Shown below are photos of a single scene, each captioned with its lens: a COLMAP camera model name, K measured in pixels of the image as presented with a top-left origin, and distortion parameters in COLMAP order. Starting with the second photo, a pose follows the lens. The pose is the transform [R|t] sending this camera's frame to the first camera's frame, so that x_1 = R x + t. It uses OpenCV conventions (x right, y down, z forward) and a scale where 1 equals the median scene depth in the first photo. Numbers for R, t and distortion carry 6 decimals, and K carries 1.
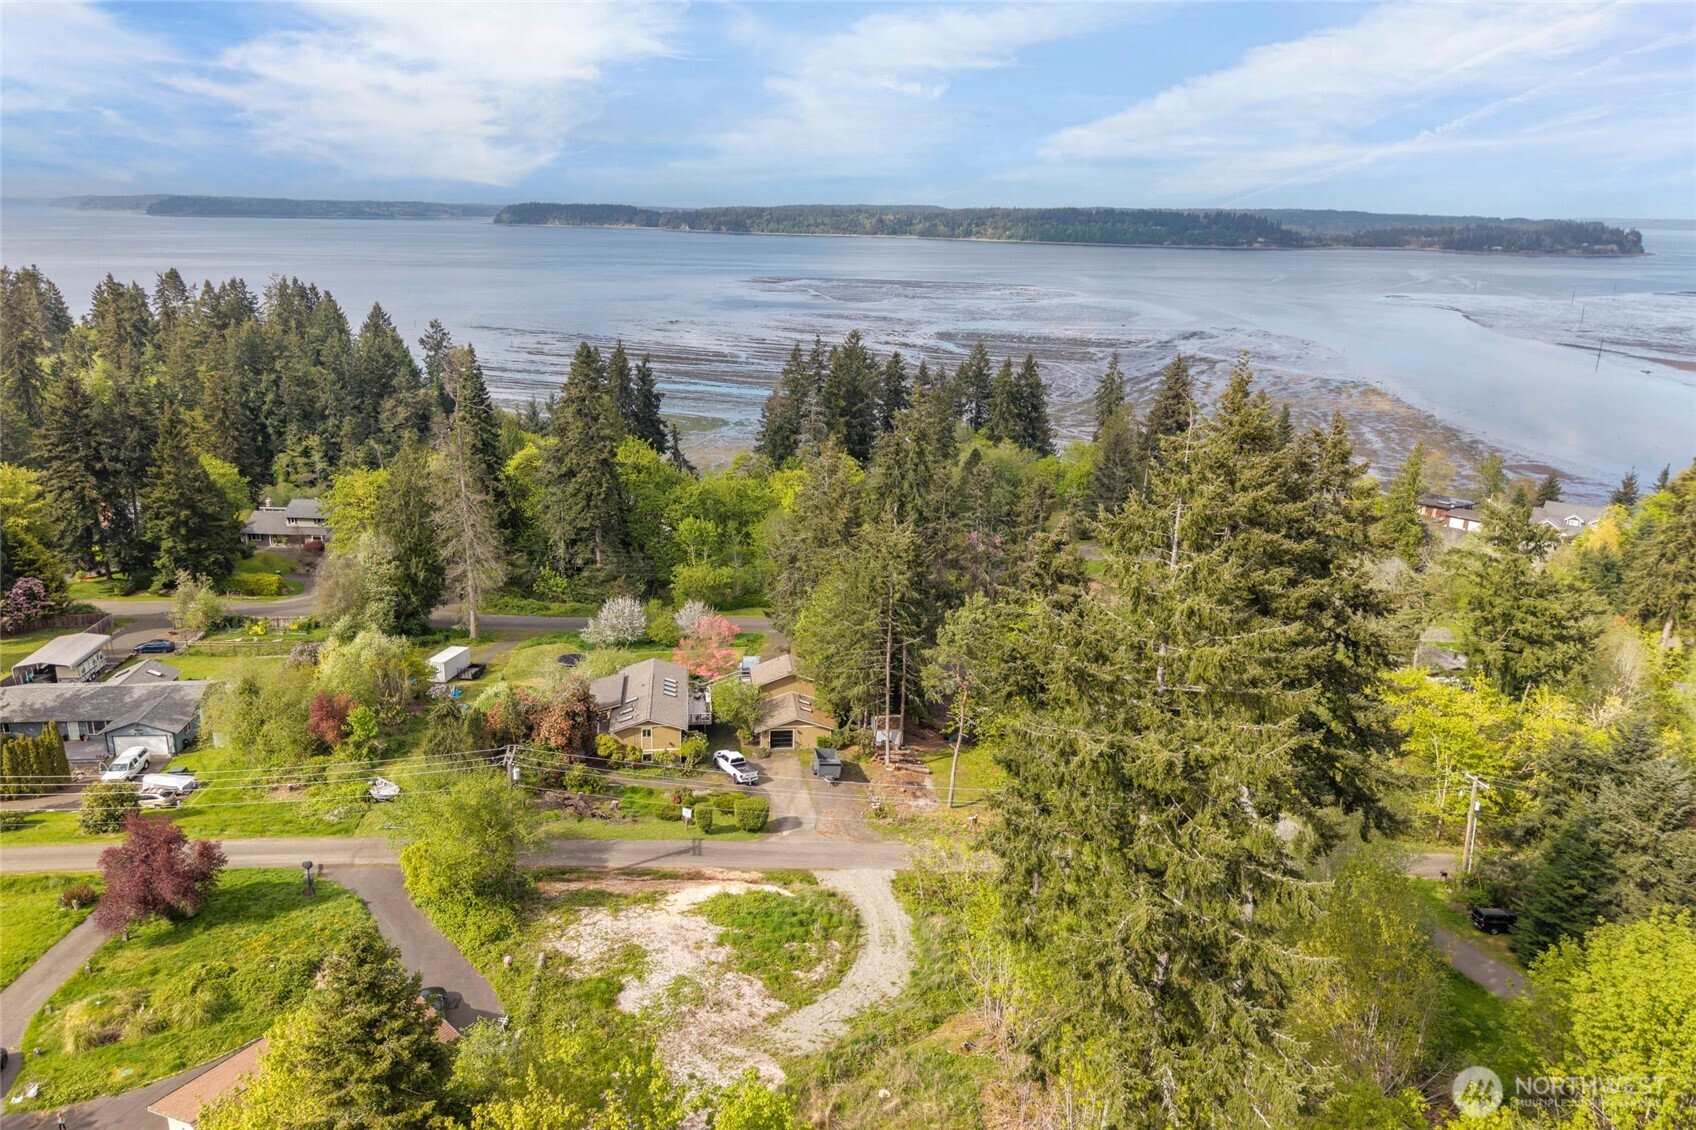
lens RADIAL K [[1150.4, 0, 823.8], [0, 1150.4, 564.4], [0, 0, 1]] dist [0.039495, -0.042392]
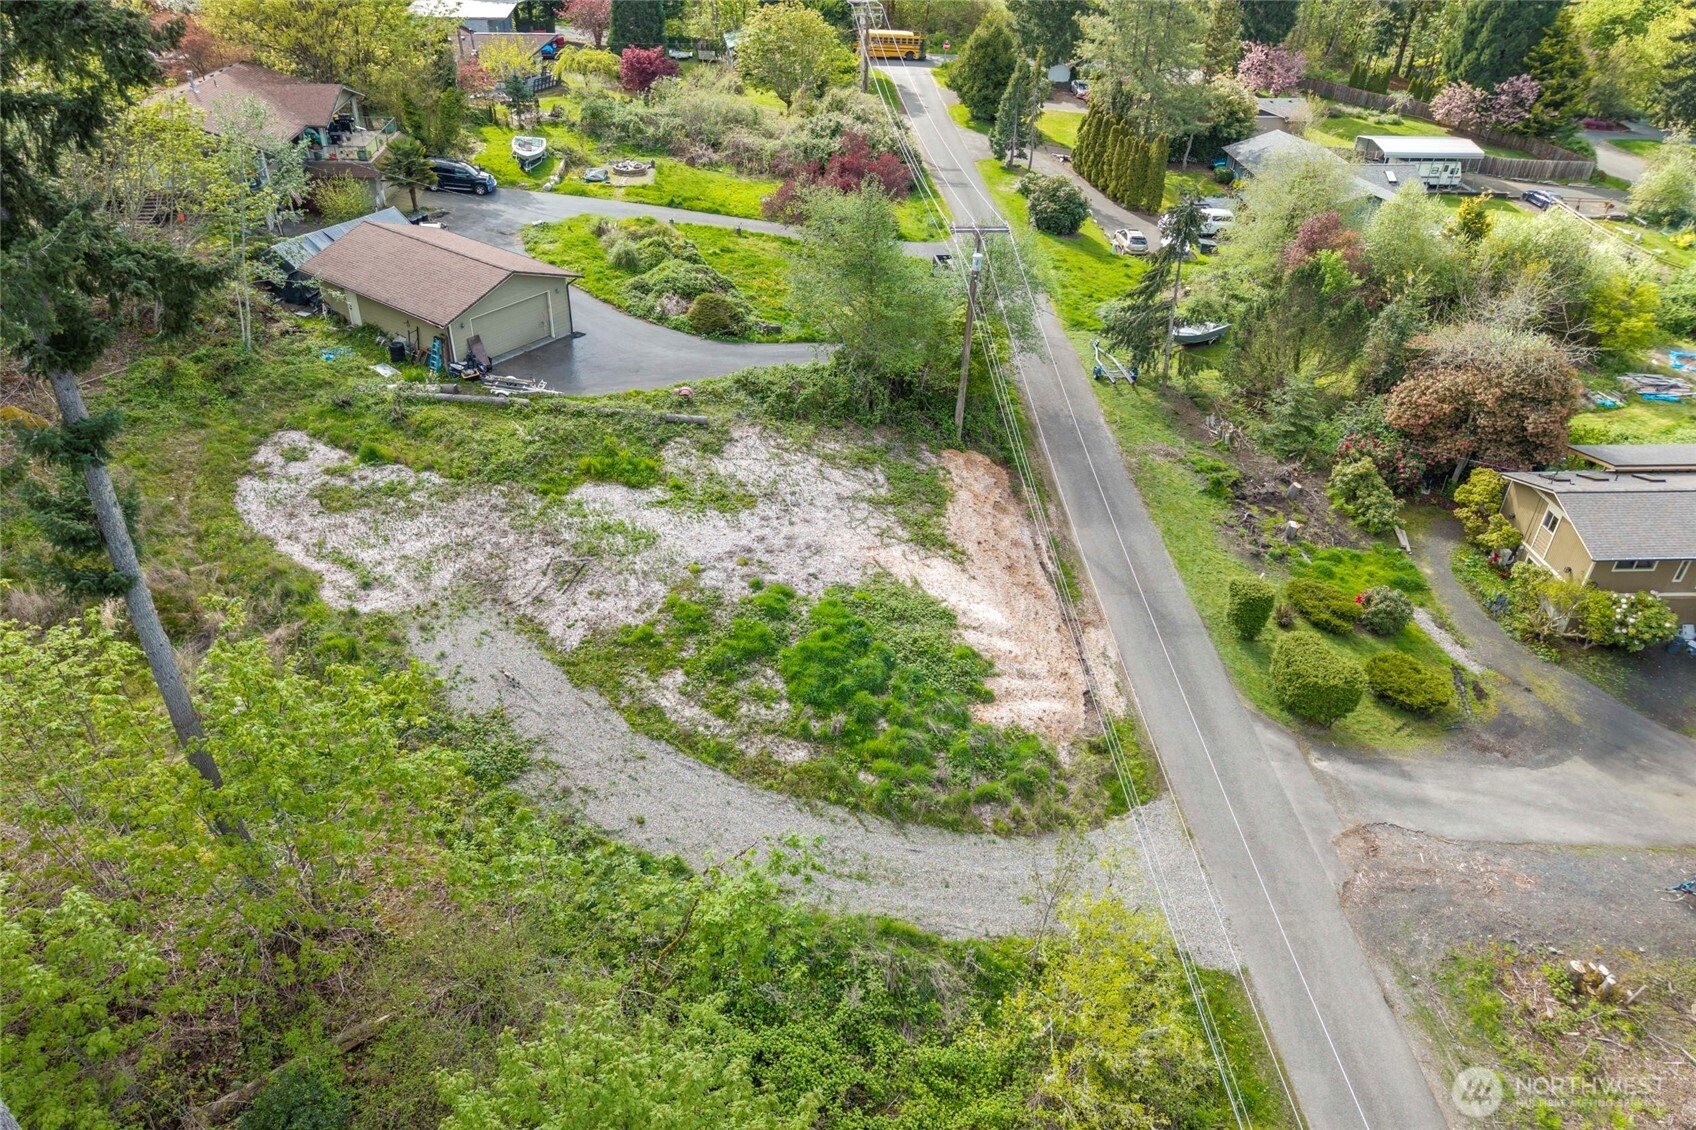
lens RADIAL K [[1129.9, 0, 823.3], [0, 1129.9, 561.0], [0, 0, 1]] dist [0.079546, -0.080392]
pose [[-0.064775, 0.548646, -0.833541, 0.199042], [-0.302027, 0.785340, 0.540390, -0.002368], [0.951096, 0.286756, 0.114836, 0.499187]]
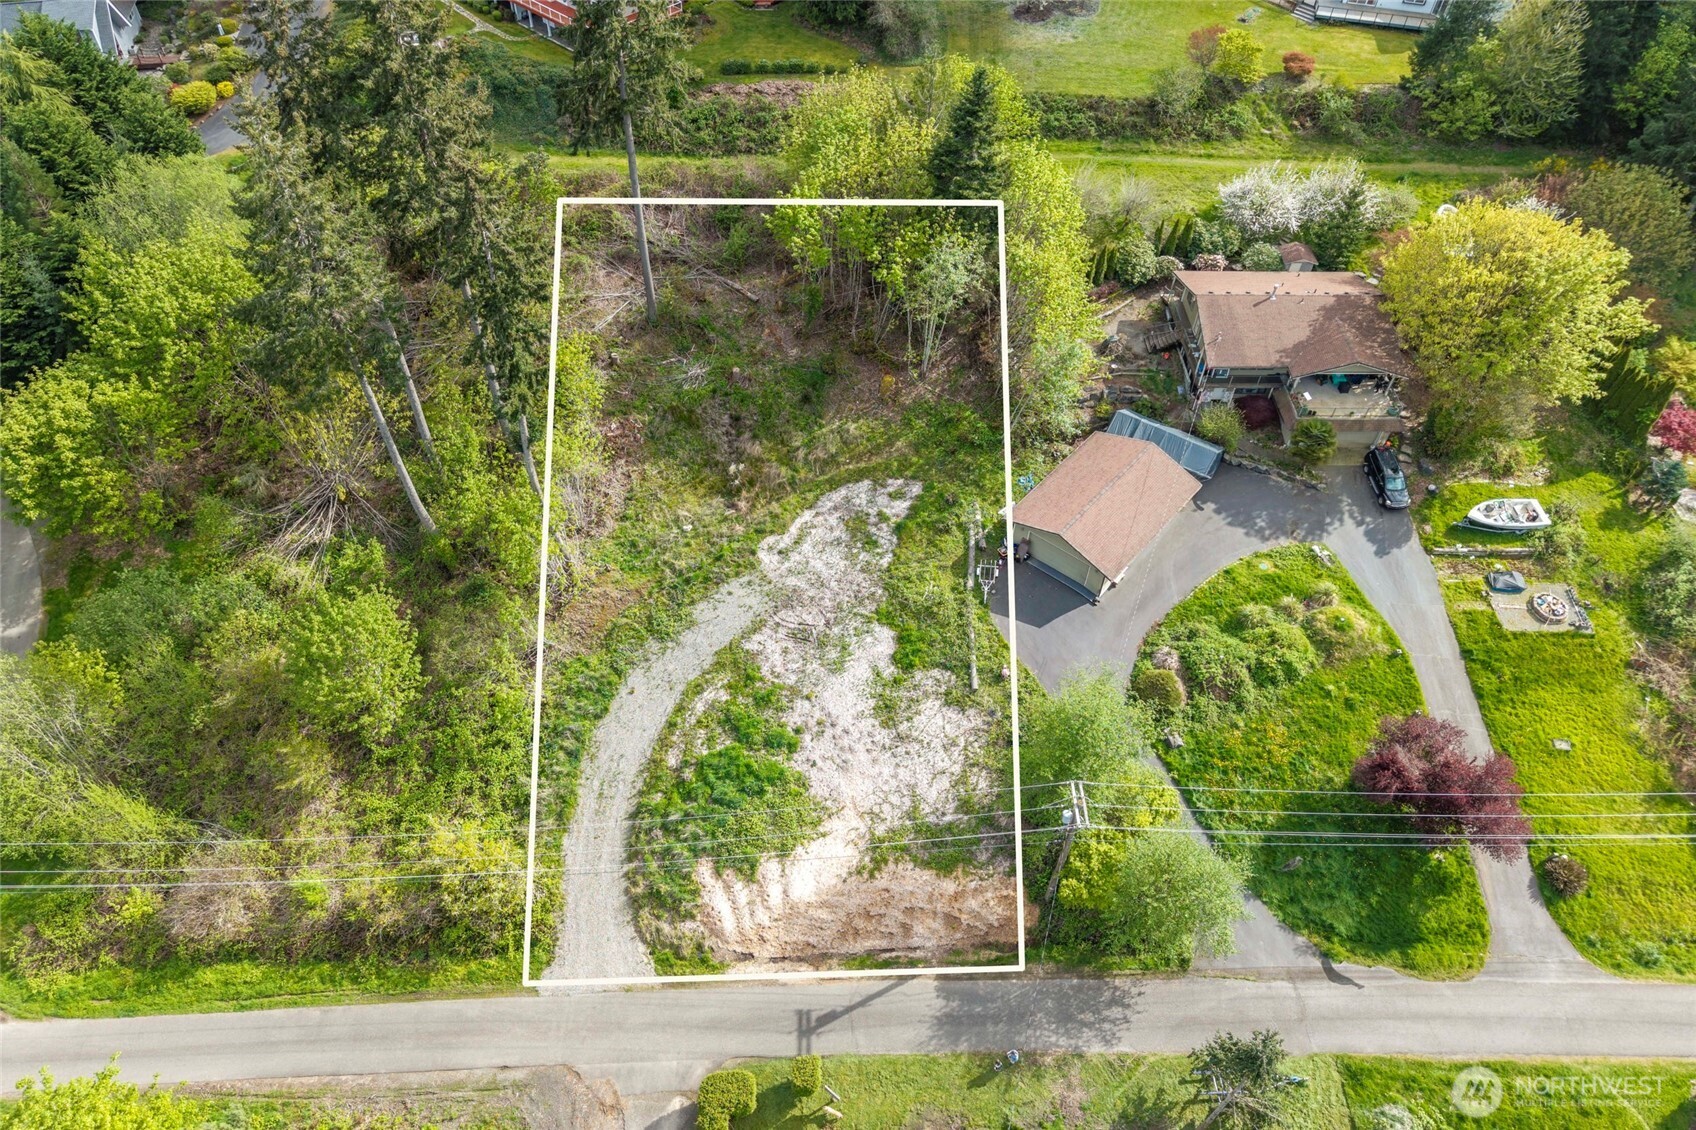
lens RADIAL K [[1150.4, 0, 823.8], [0, 1150.4, 564.4], [0, 0, 1]] dist [0.039495, -0.042392]
pose [[-0.992820, -0.110020, 0.046943, -0.072722], [-0.005807, 0.436321, 0.899772, -0.304370], [-0.119475, 0.893039, -0.433828, 0.667751]]
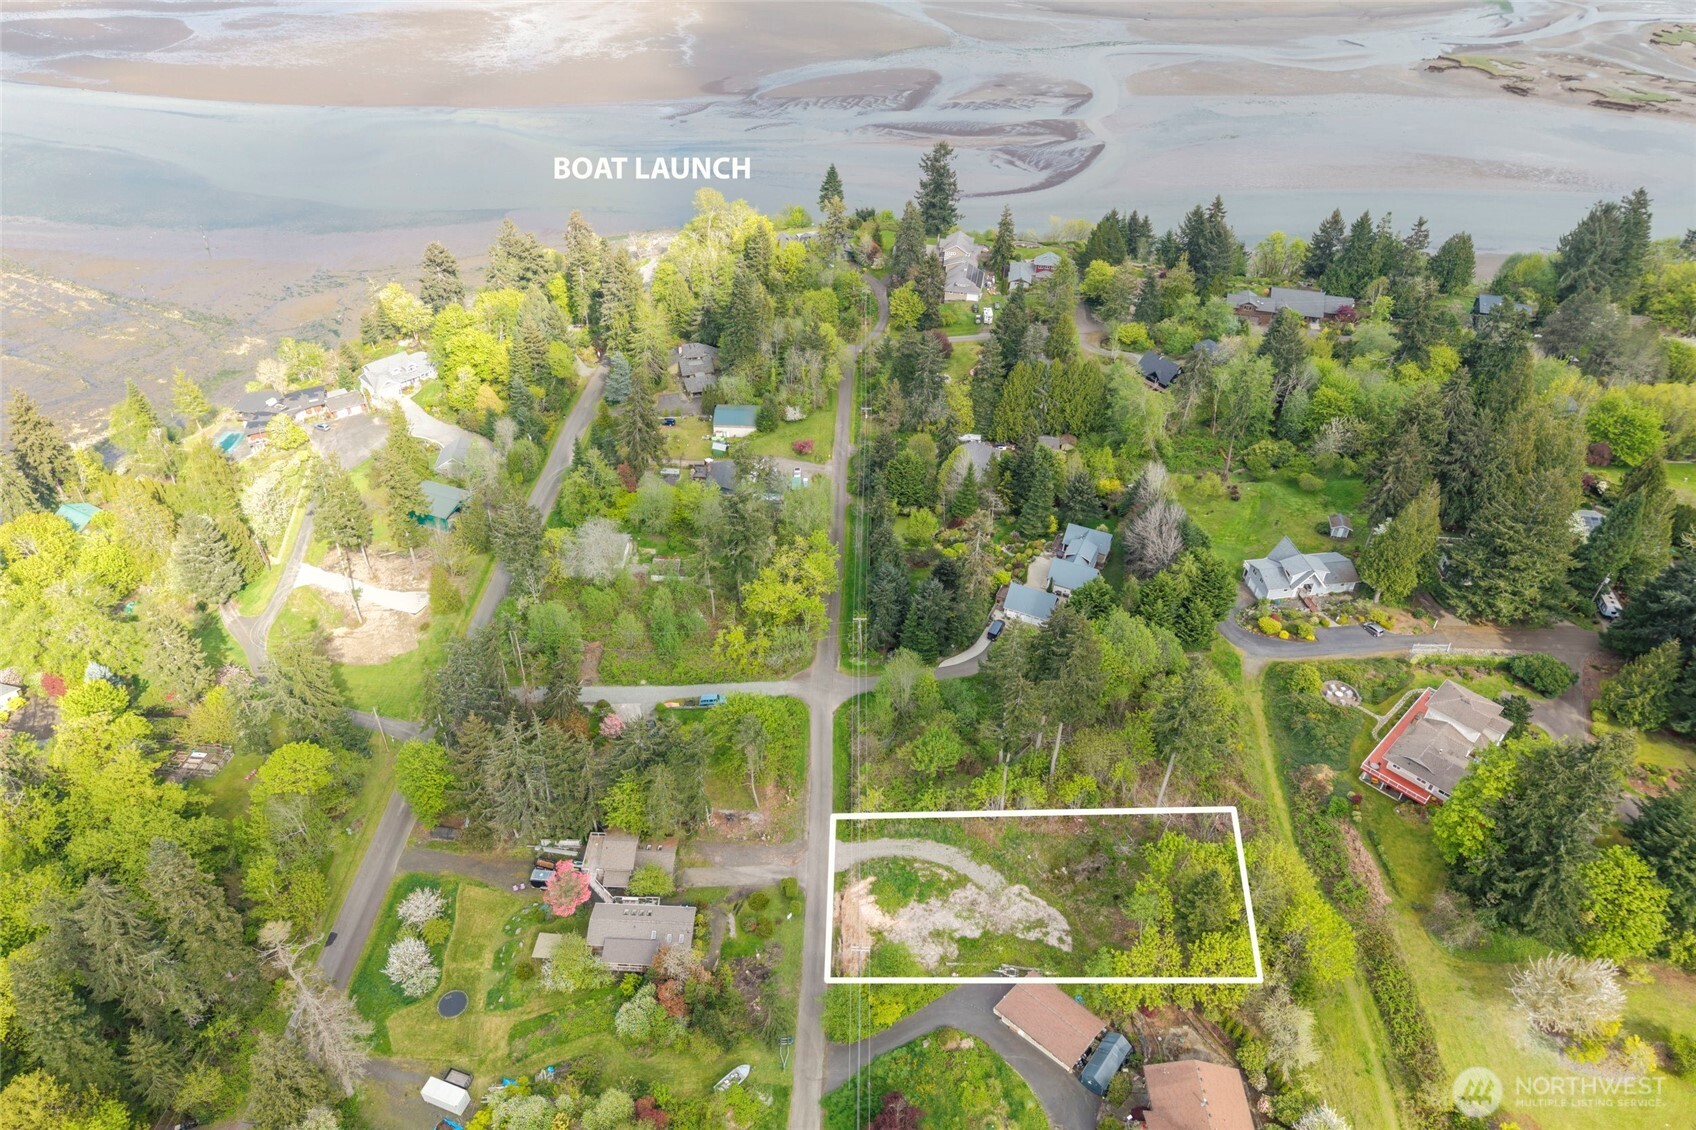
lens RADIAL K [[1150.4, 0, 823.8], [0, 1150.4, 564.4], [0, 0, 1]] dist [0.039495, -0.042392]
pose [[0.152317, -0.635238, 0.757148, -0.748439], [0.271001, 0.763569, 0.586107, -0.831227], [-0.950451, 0.115913, 0.288455, 0.233706]]
